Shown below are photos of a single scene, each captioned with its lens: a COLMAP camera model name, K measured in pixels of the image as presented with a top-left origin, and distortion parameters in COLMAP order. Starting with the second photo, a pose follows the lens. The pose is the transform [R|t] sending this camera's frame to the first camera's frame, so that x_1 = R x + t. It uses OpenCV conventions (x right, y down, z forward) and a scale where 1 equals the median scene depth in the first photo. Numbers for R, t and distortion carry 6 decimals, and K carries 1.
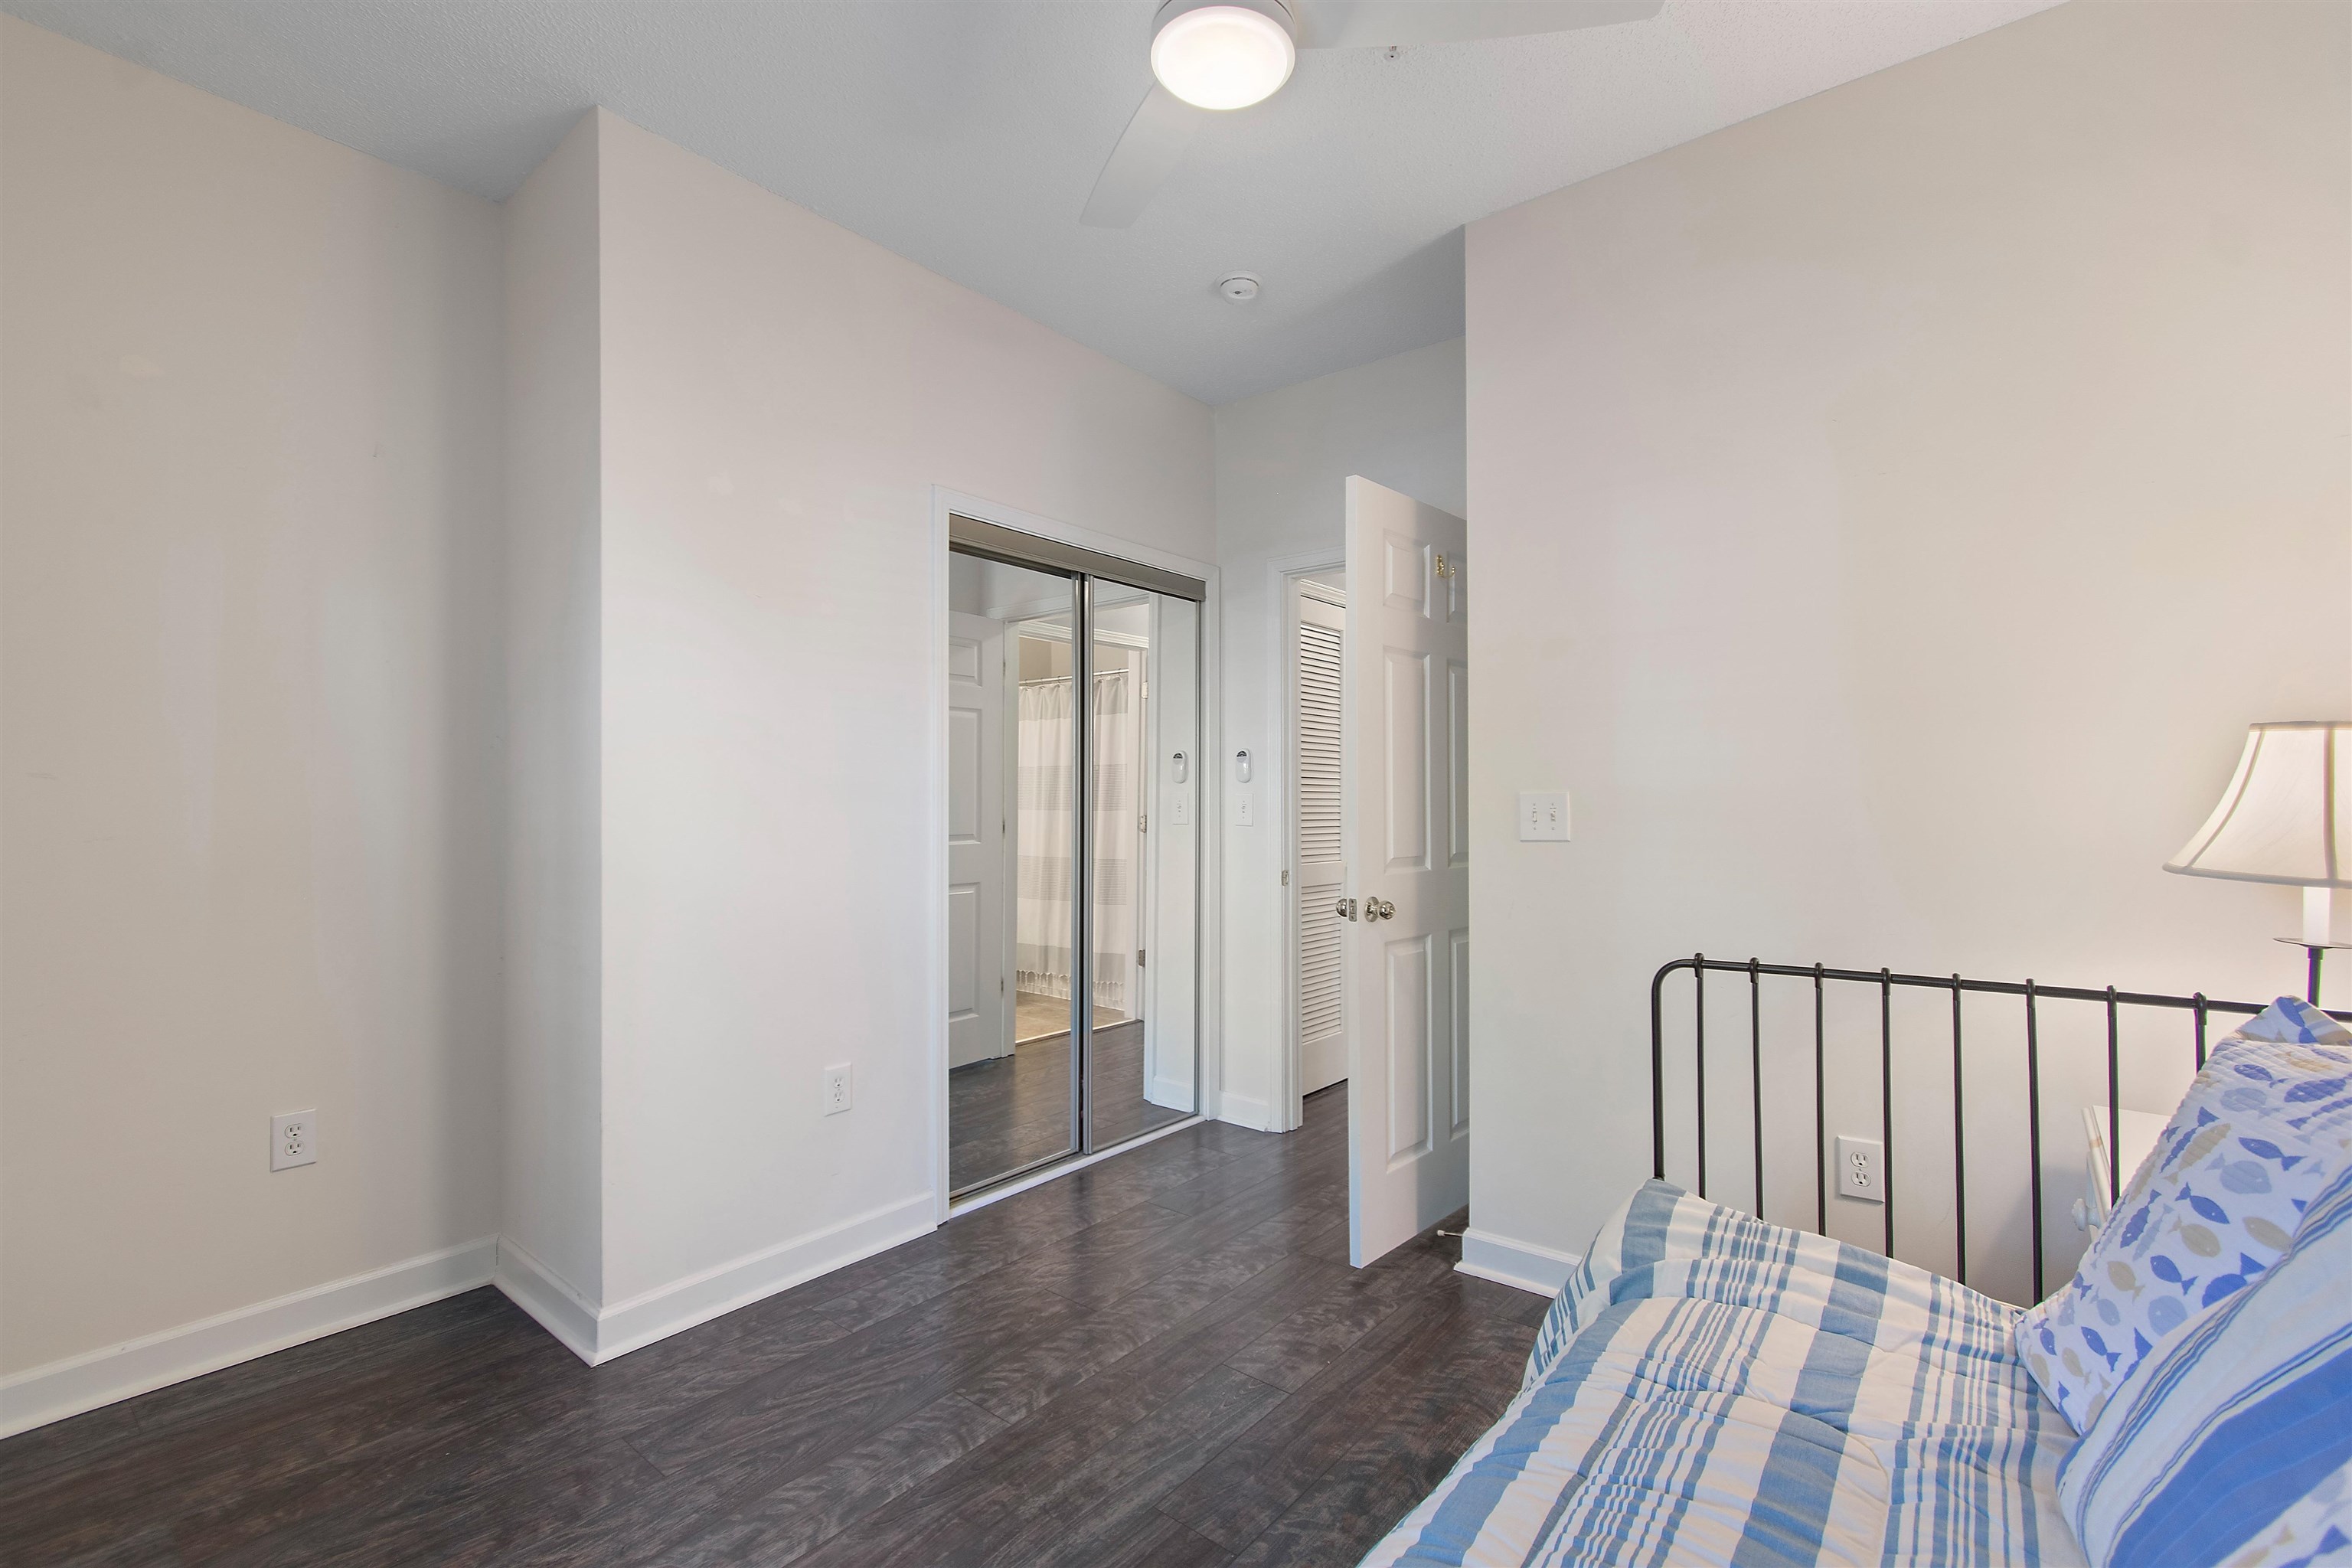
lens RADIAL K [[1032.0, 0, 1176.8], [0, 1032.0, 779.9], [0, 0, 1]] dist [0.004384, -0.001912]
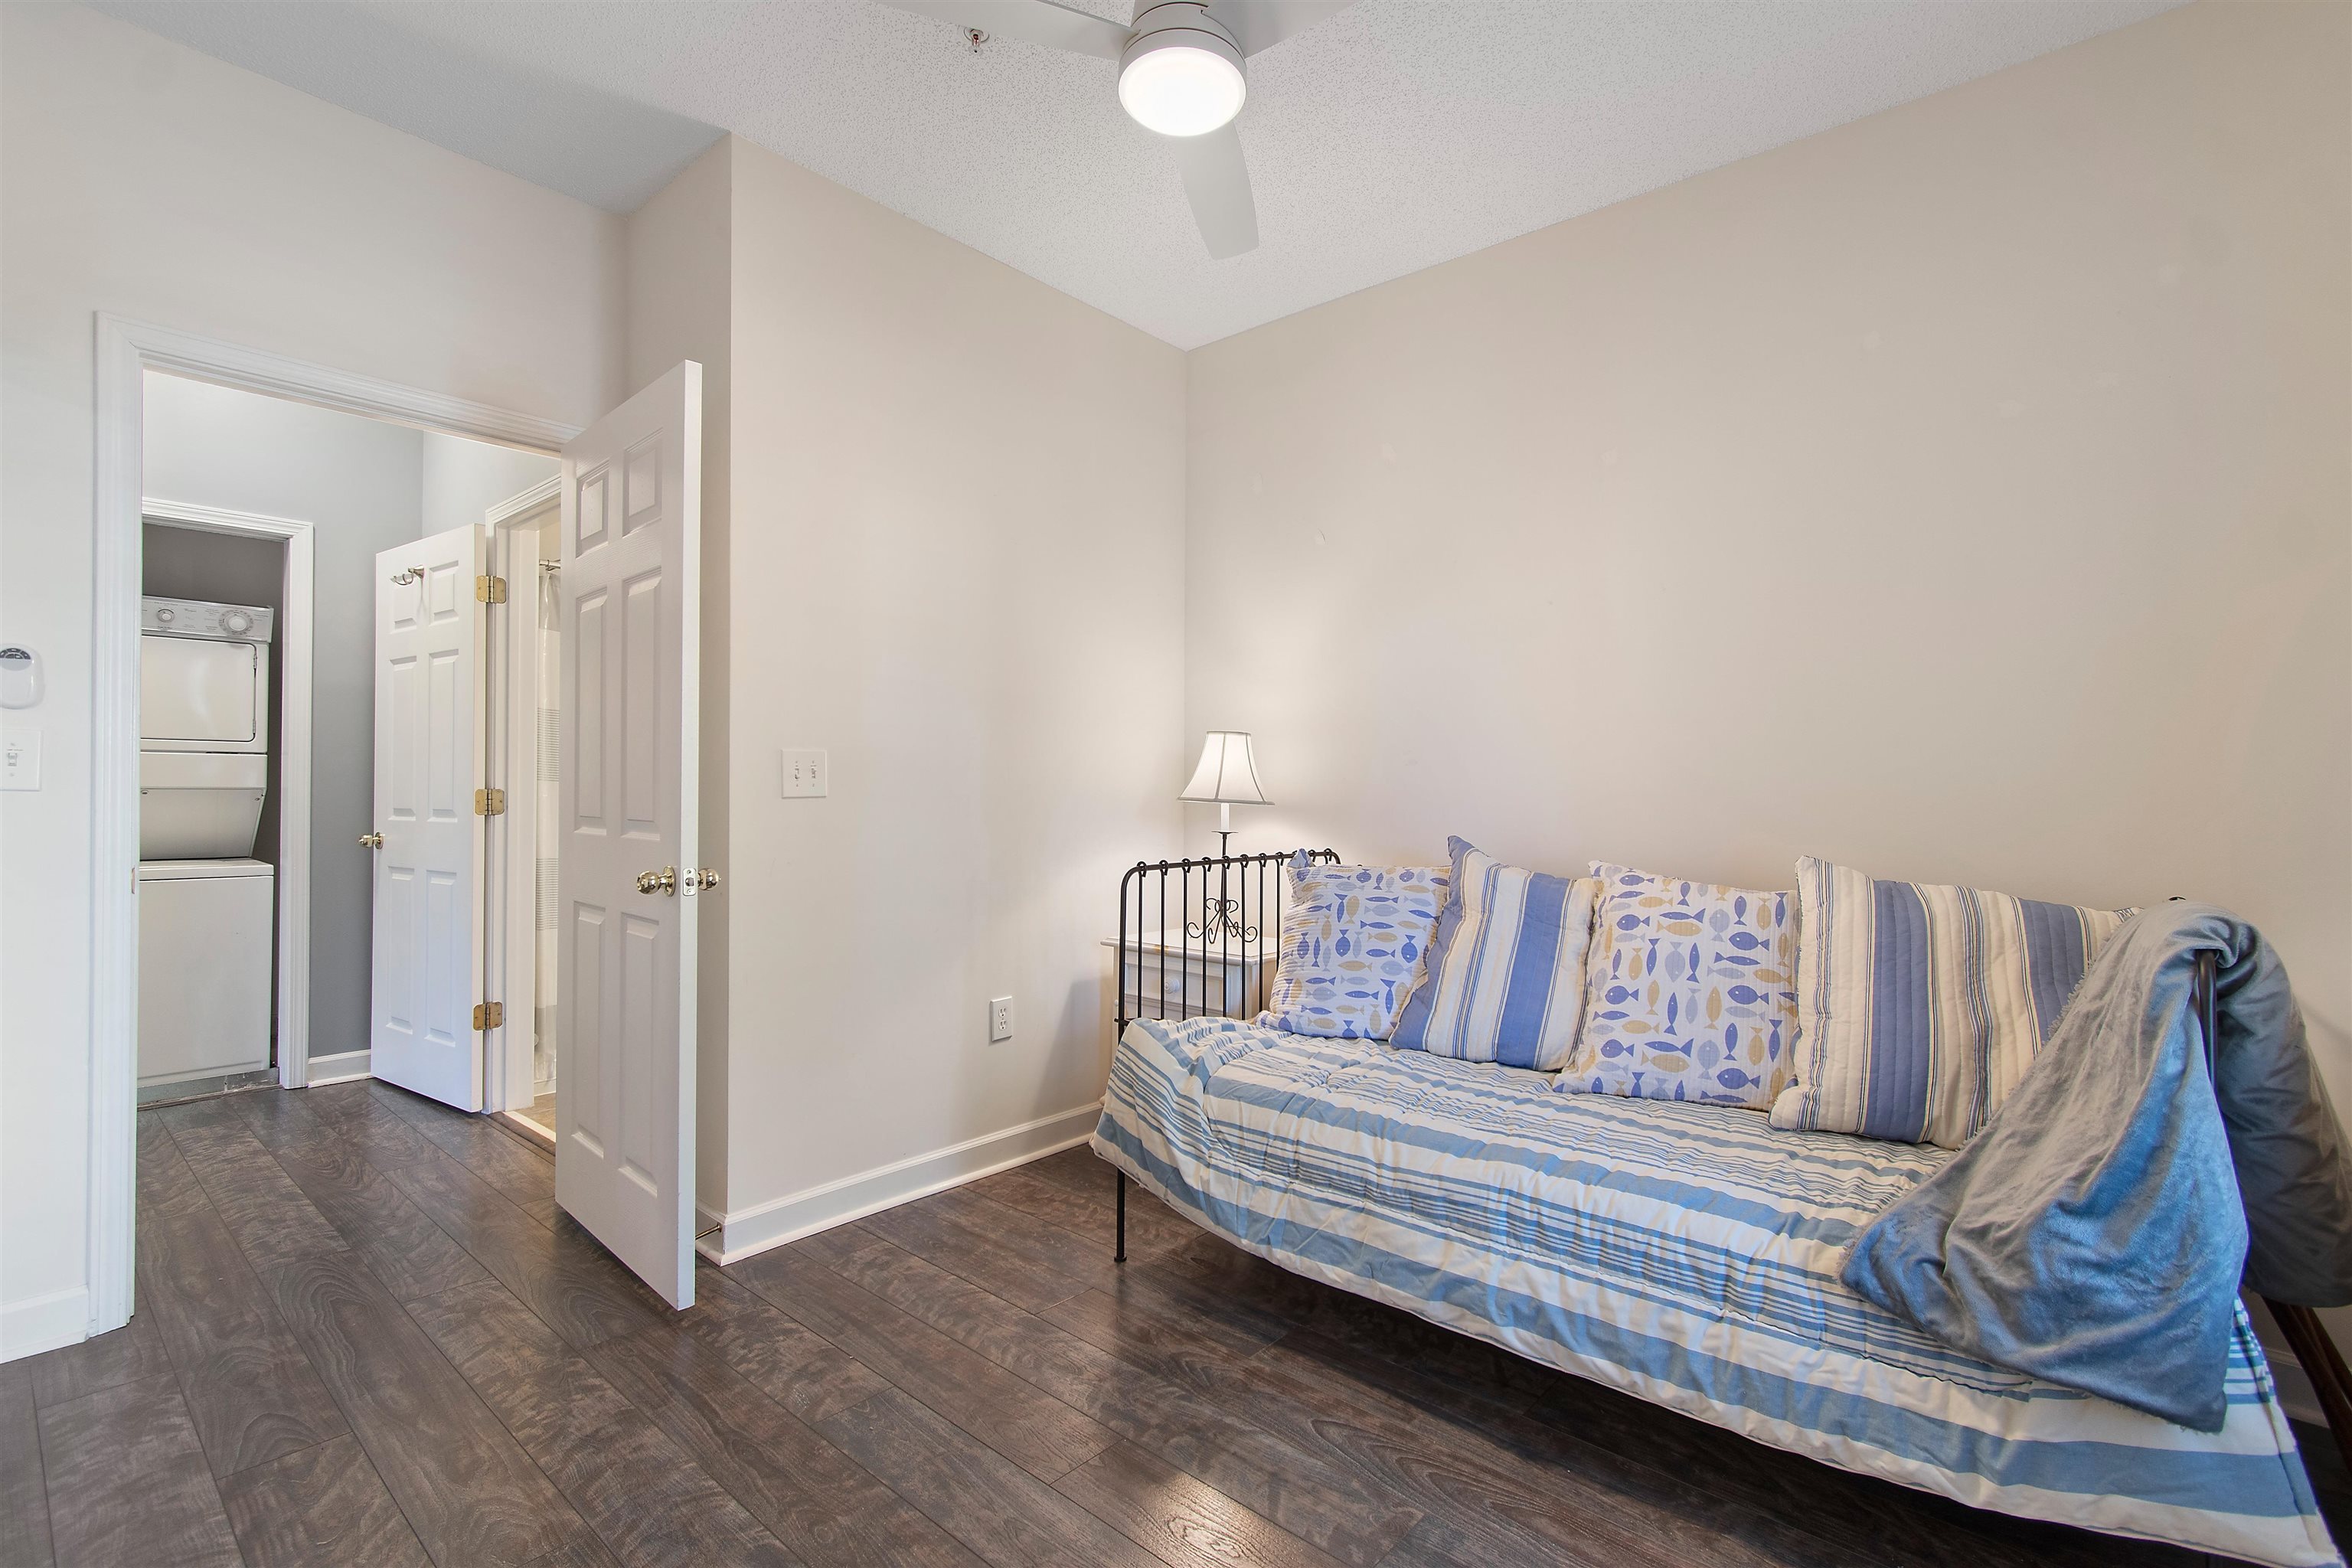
lens RADIAL K [[1032.0, 0, 1176.8], [0, 1032.0, 779.9], [0, 0, 1]] dist [0.004384, -0.001912]
pose [[0.045386, 0.006893, 0.998946, -1.037638], [-0.031741, 0.999481, -0.005455, 0.058319], [-0.998465, -0.031460, 0.045581, 0.926966]]
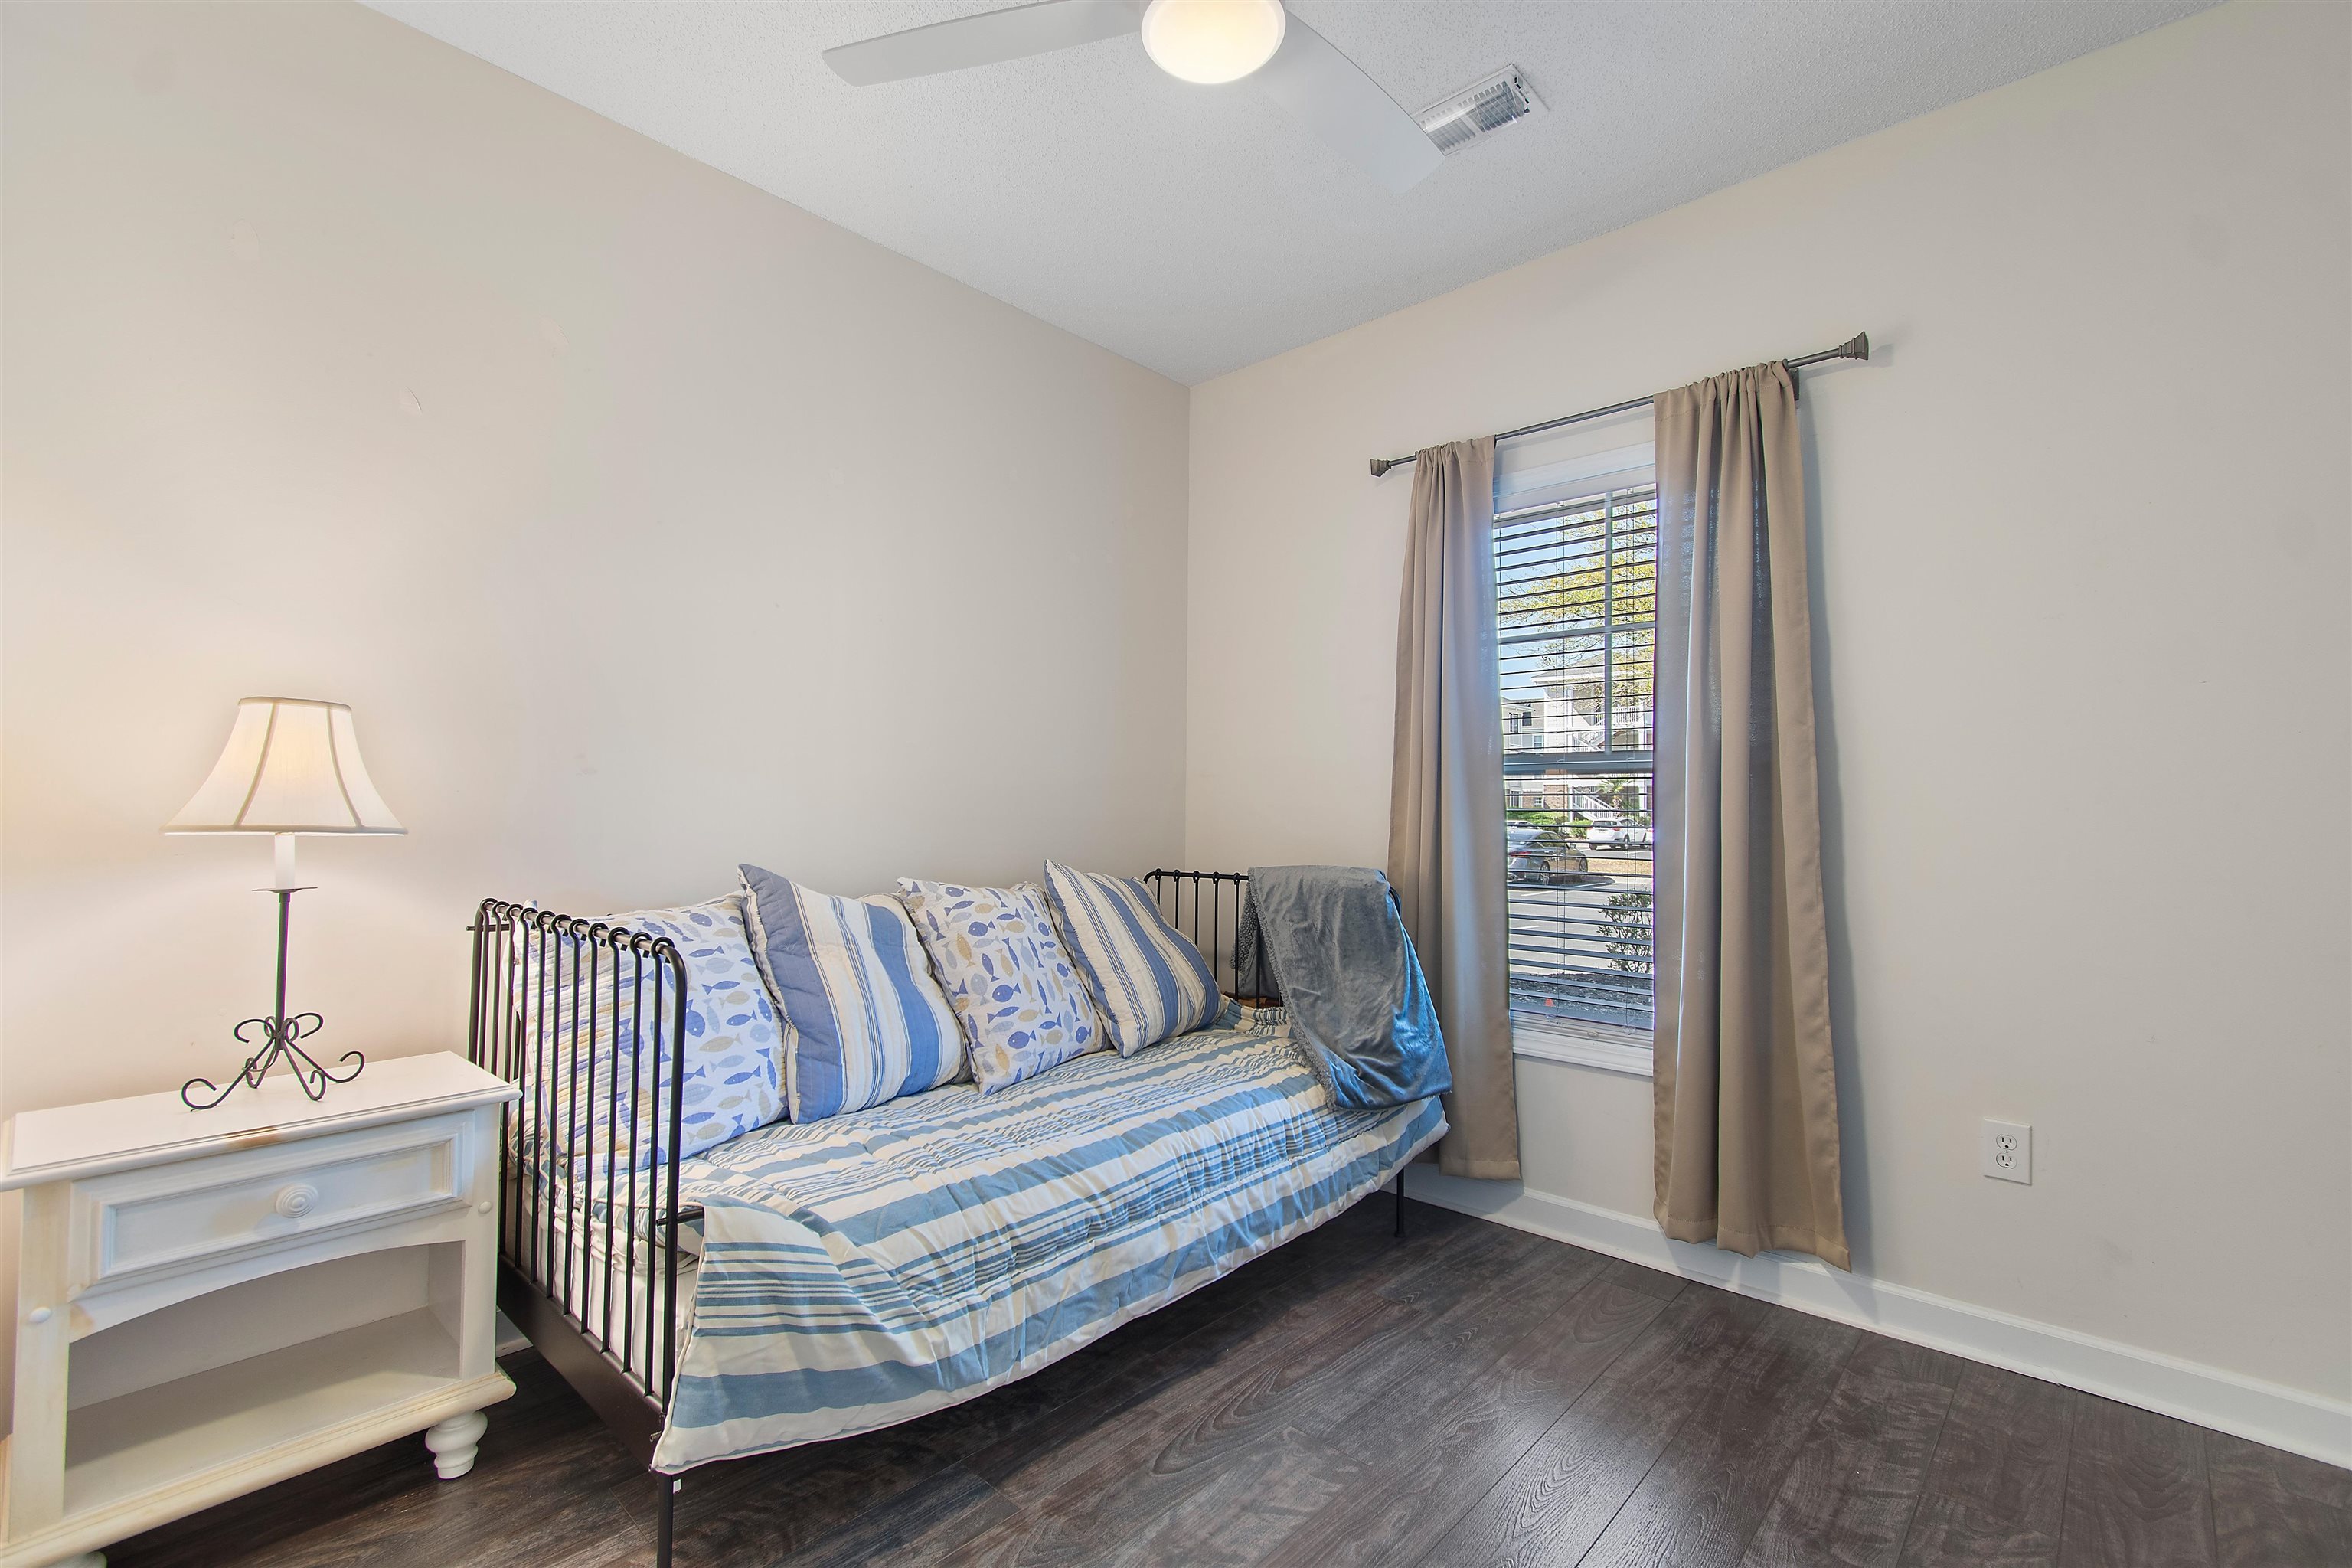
lens RADIAL K [[1032.0, 0, 1176.8], [0, 1032.0, 779.9], [0, 0, 1]] dist [0.004384, -0.001912]
pose [[-0.995955, -0.008026, 0.089490, -0.014082], [-0.012490, 0.998700, -0.049429, 0.076047], [-0.088977, -0.050347, -0.994760, 1.918148]]
